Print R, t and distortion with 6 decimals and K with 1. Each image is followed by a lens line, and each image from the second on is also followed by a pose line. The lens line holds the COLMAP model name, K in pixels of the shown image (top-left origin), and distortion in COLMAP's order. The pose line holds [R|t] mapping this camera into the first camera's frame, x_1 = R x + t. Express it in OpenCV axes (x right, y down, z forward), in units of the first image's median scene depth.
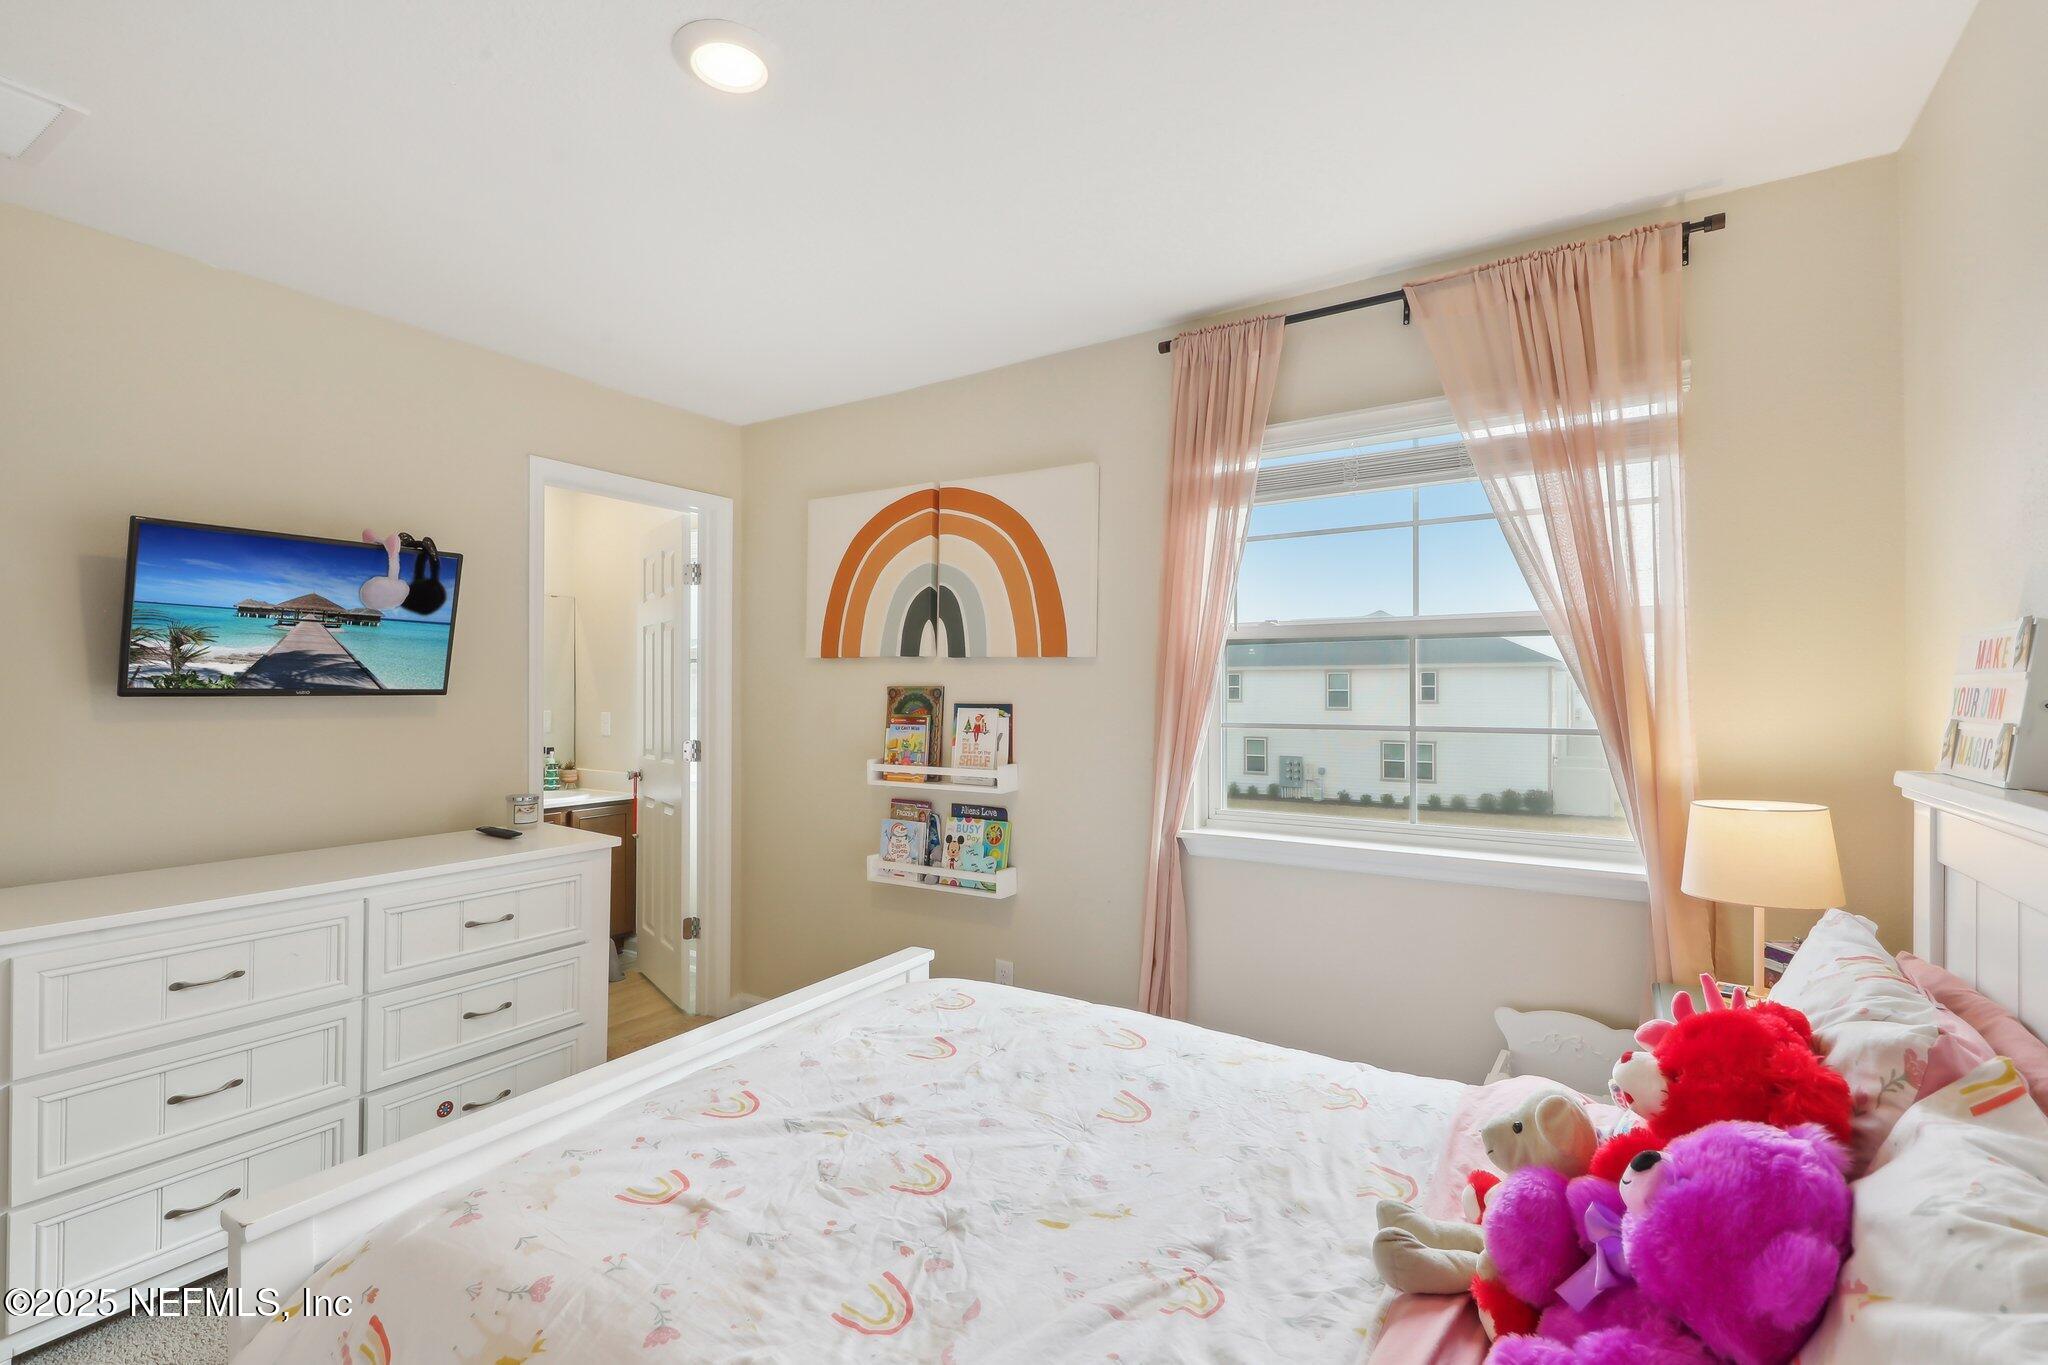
lens RADIAL K [[923.8, 0, 1024.0], [0, 923.8, 682.5], [0, 0, 1]] dist [-0.001476, -0.000407]
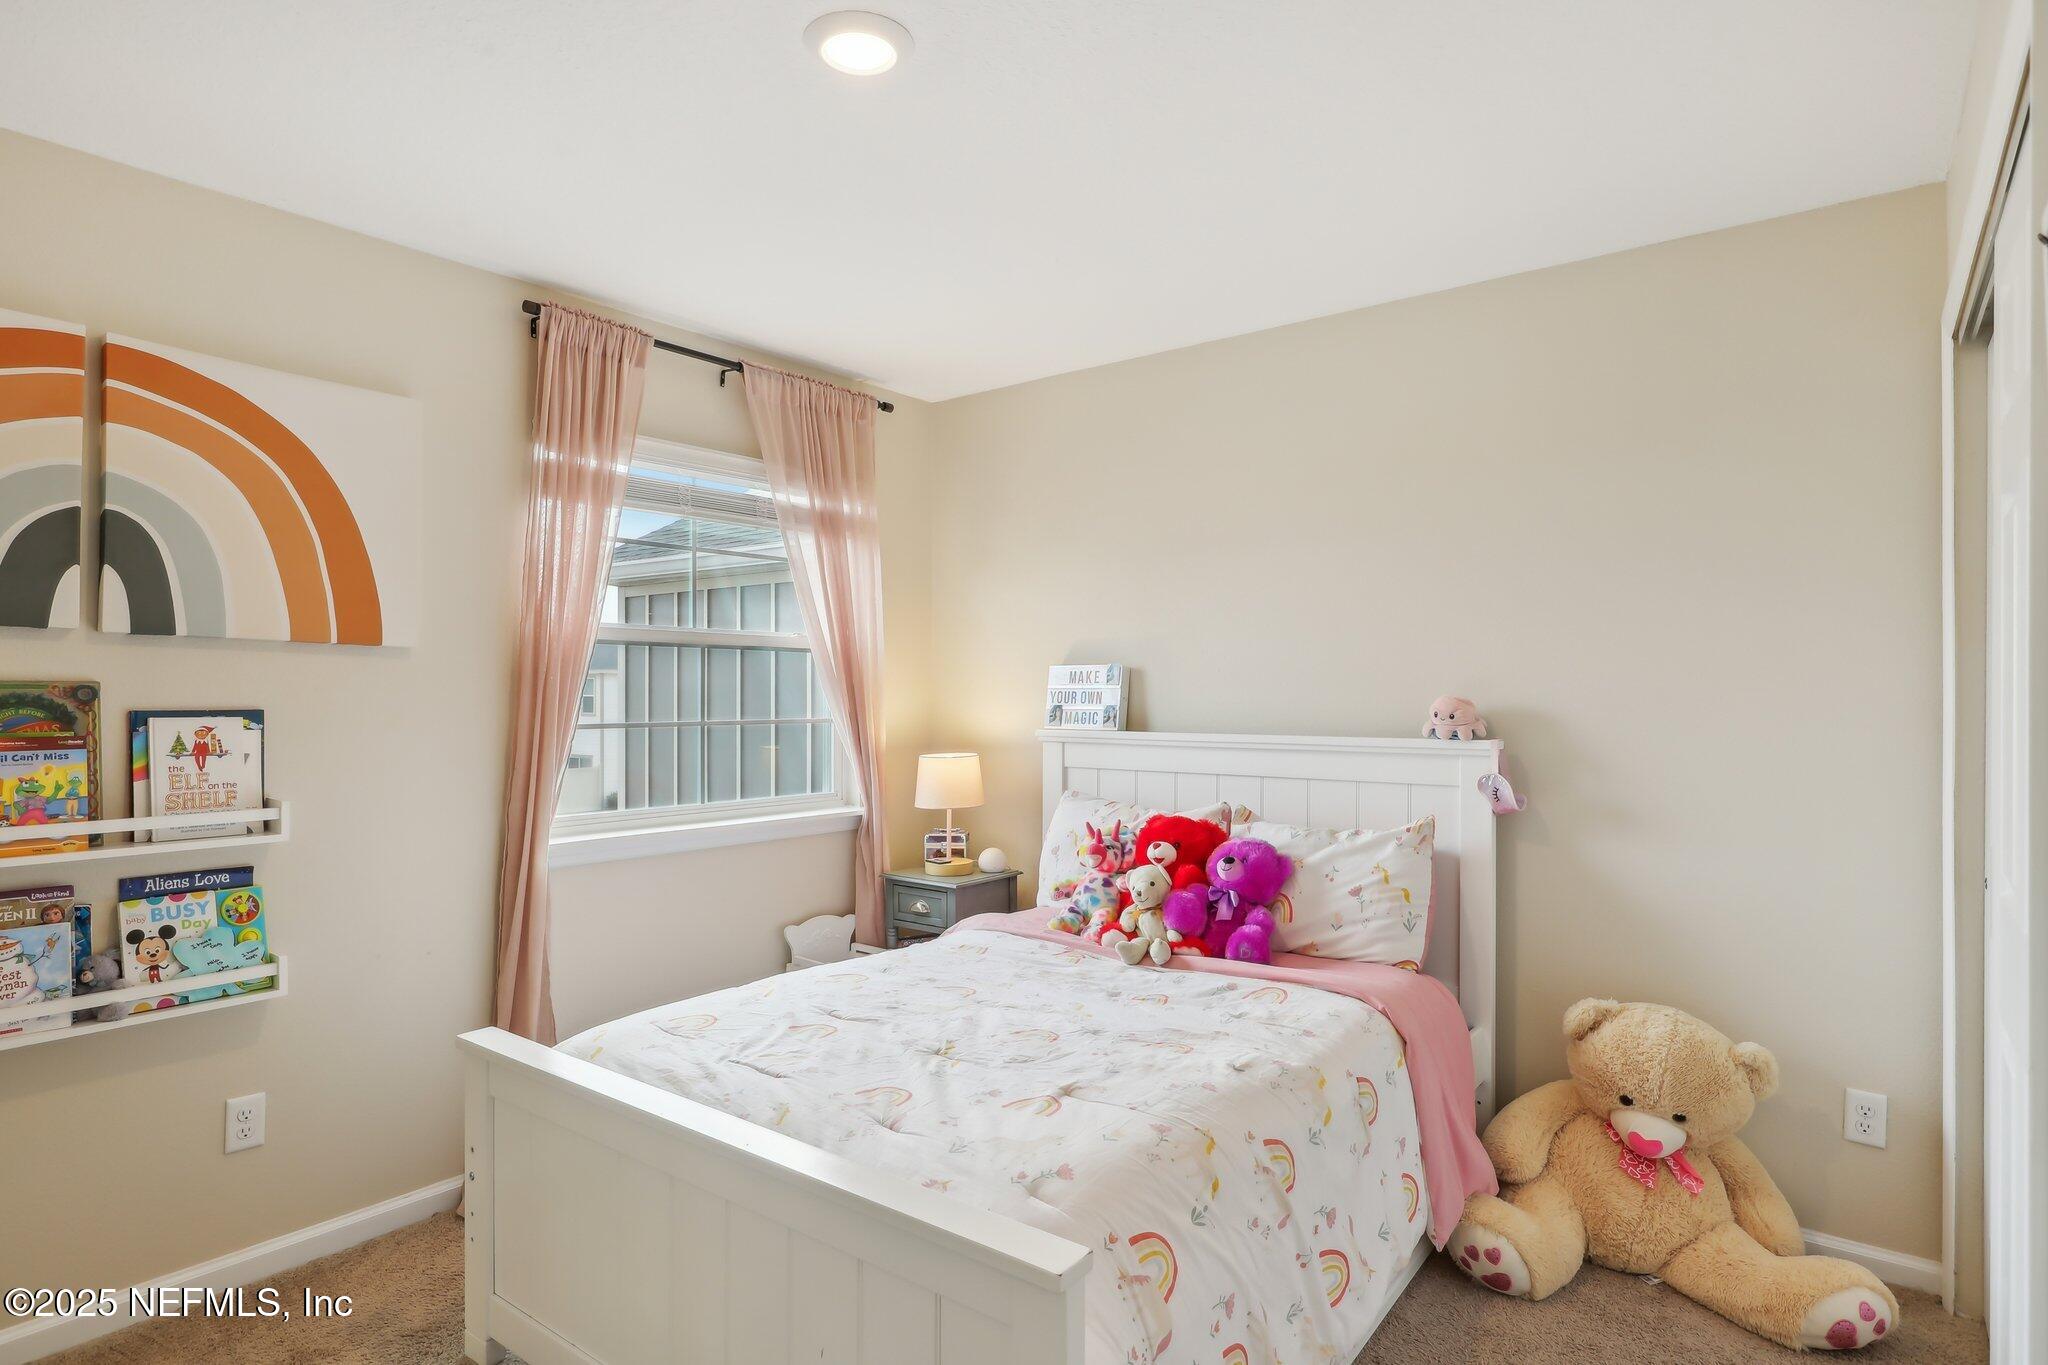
lens RADIAL K [[1105.0, 0, 1024.0], [0, 1105.0, 682.5], [0, 0, 1]] dist [0.004146, 0.000972]
pose [[0.089216, 0.008813, 0.995973, -0.770329], [-0.011596, 0.999902, -0.007809, 0.003356], [-0.995945, -0.010852, 0.089309, 0.374424]]
